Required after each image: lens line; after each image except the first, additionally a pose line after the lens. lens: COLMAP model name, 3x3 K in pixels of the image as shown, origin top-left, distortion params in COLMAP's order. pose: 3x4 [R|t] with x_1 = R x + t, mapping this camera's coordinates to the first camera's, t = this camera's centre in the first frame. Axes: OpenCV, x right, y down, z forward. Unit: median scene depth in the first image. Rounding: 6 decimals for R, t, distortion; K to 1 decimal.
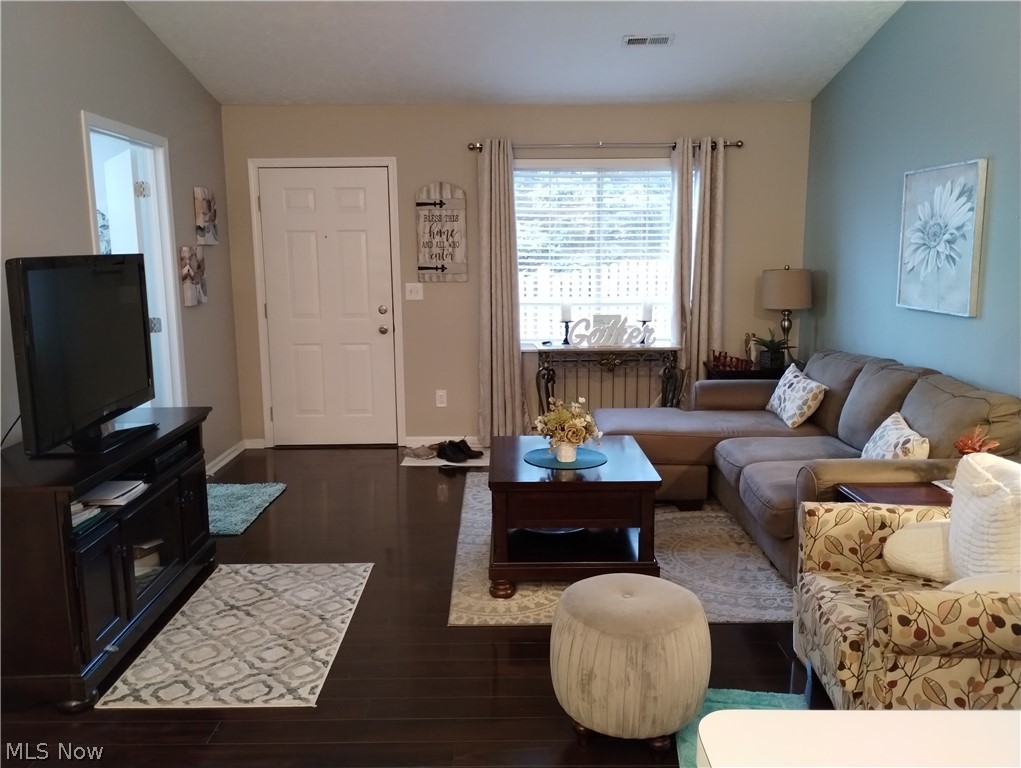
lens RADIAL K [[852.6, 0, 515.8], [0, 852.6, 371.2], [0, 0, 1]] dist [0.068097, -0.082229]
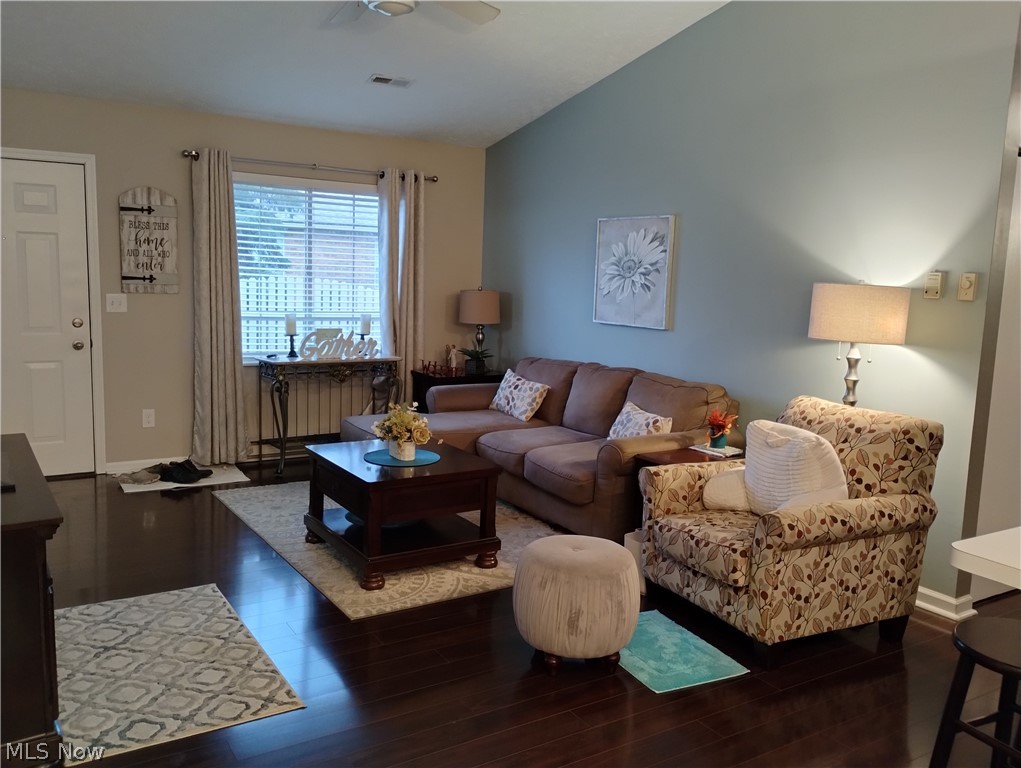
lens RADIAL K [[852.6, 0, 515.8], [0, 852.6, 371.2], [0, 0, 1]] dist [0.068097, -0.082229]
pose [[0.840247, -0.027977, 0.541481, -0.329428], [0.037625, 0.999269, -0.006756, 0.002652], [-0.540897, 0.026050, 0.840686, -0.008034]]
